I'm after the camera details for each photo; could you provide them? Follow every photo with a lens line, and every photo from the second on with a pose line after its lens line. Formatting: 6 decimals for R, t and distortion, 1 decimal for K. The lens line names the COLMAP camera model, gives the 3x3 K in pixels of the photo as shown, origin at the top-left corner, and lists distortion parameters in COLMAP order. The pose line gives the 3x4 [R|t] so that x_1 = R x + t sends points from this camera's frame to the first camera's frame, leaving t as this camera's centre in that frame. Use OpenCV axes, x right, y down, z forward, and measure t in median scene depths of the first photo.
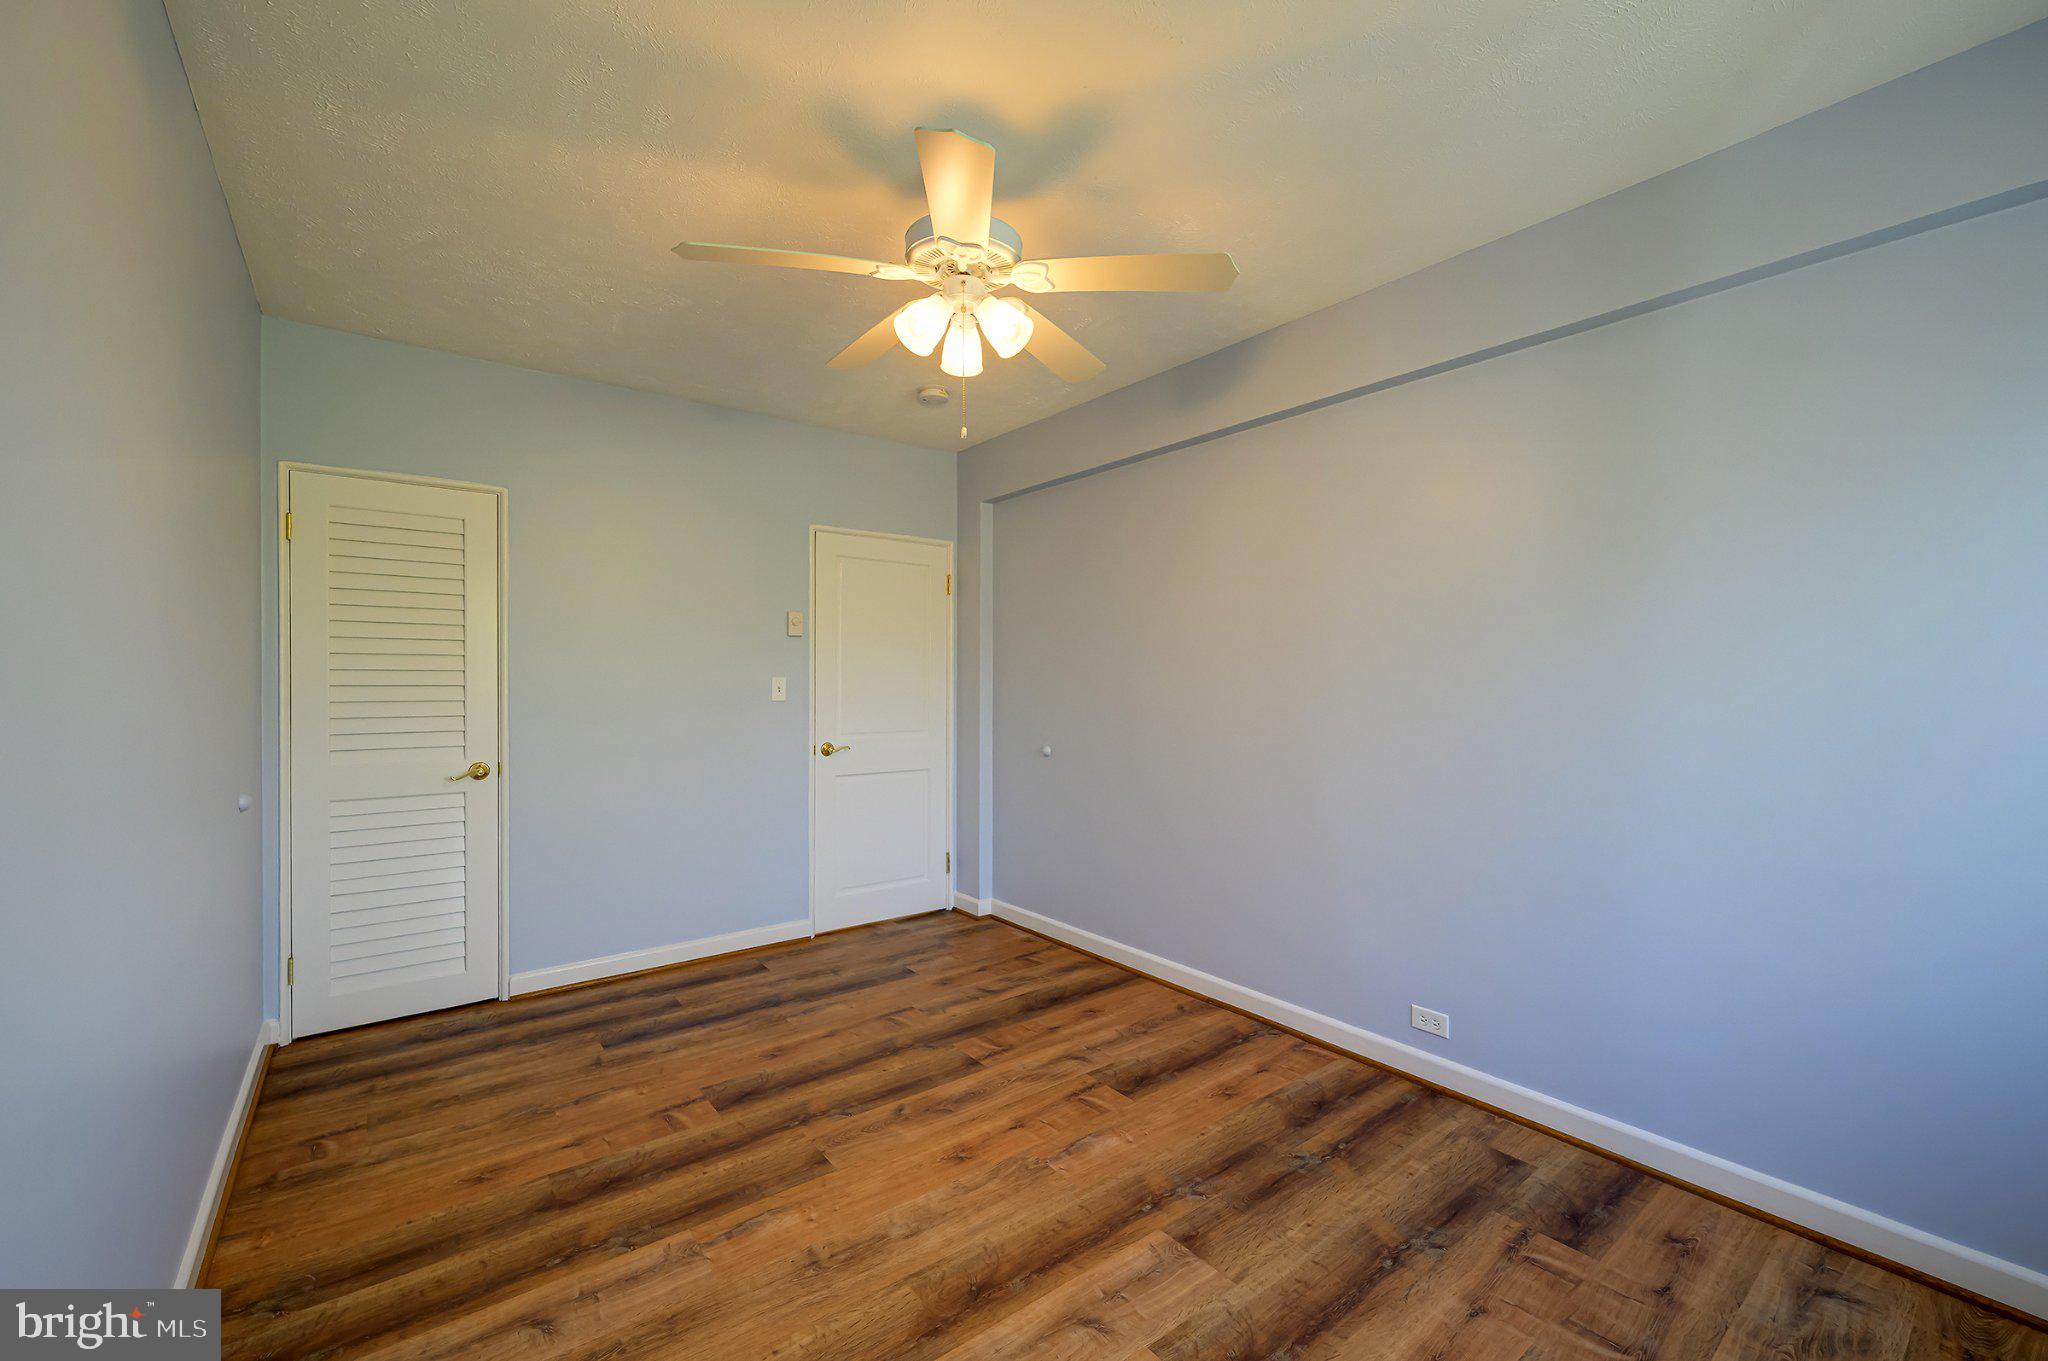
lens RADIAL K [[823.3, 0, 1037.7], [0, 823.3, 686.9], [0, 0, 1]] dist [0.001718, 0.000113]
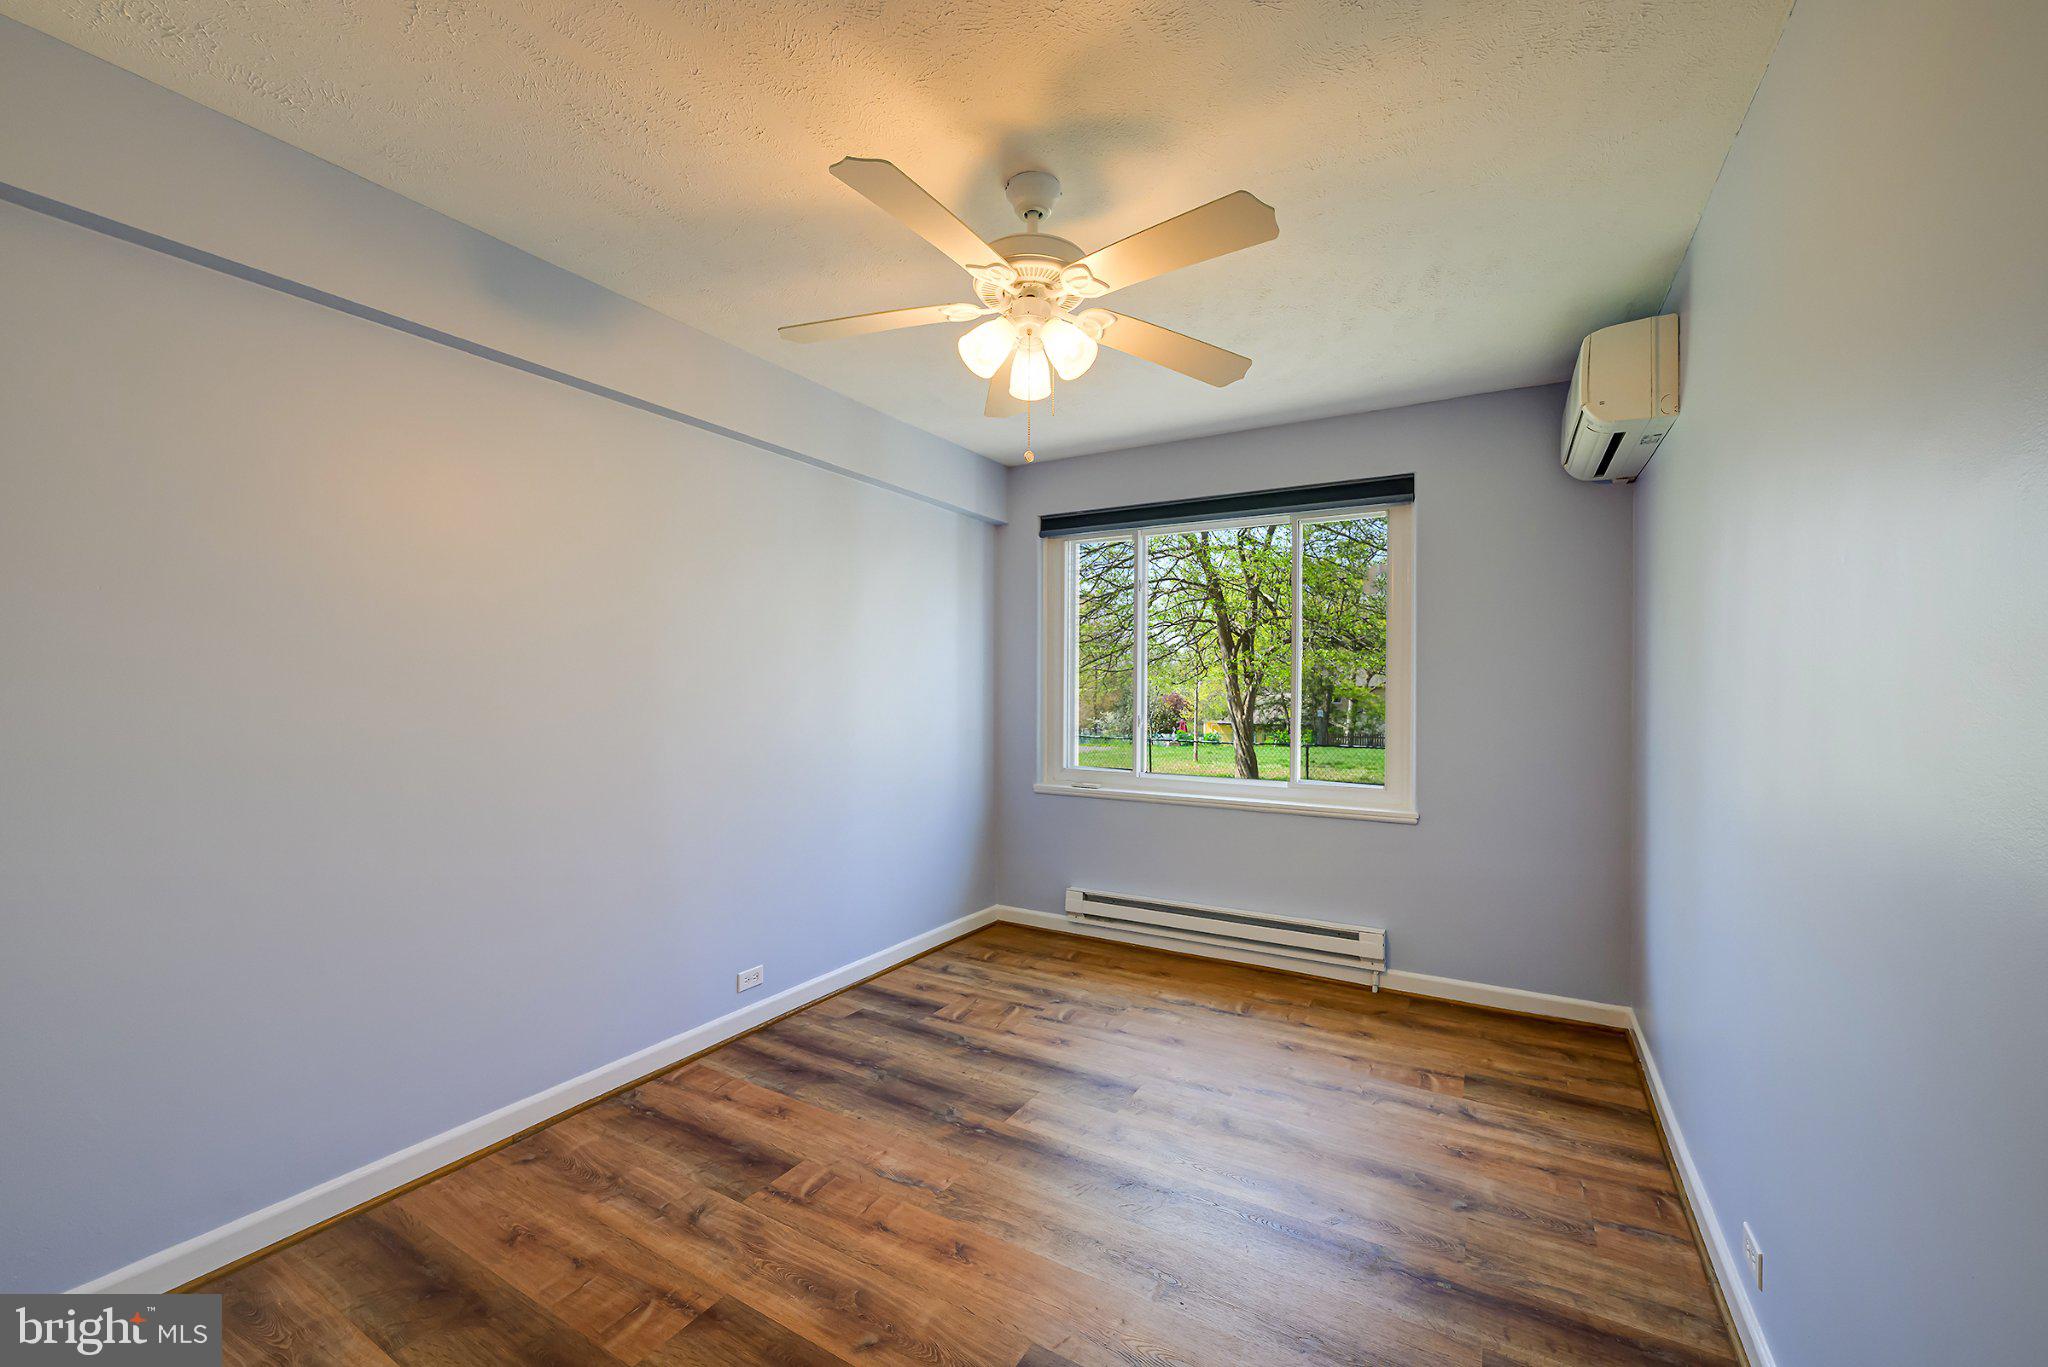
lens RADIAL K [[809.8, 0, 1029.8], [0, 809.8, 690.1], [0, 0, 1]] dist [0.000683, 0.000226]
pose [[-0.365649, -0.005980, 0.930734, -0.844716], [-0.003201, 0.999982, 0.005167, -0.027050], [-0.930747, -0.001090, -0.365661, 1.142684]]
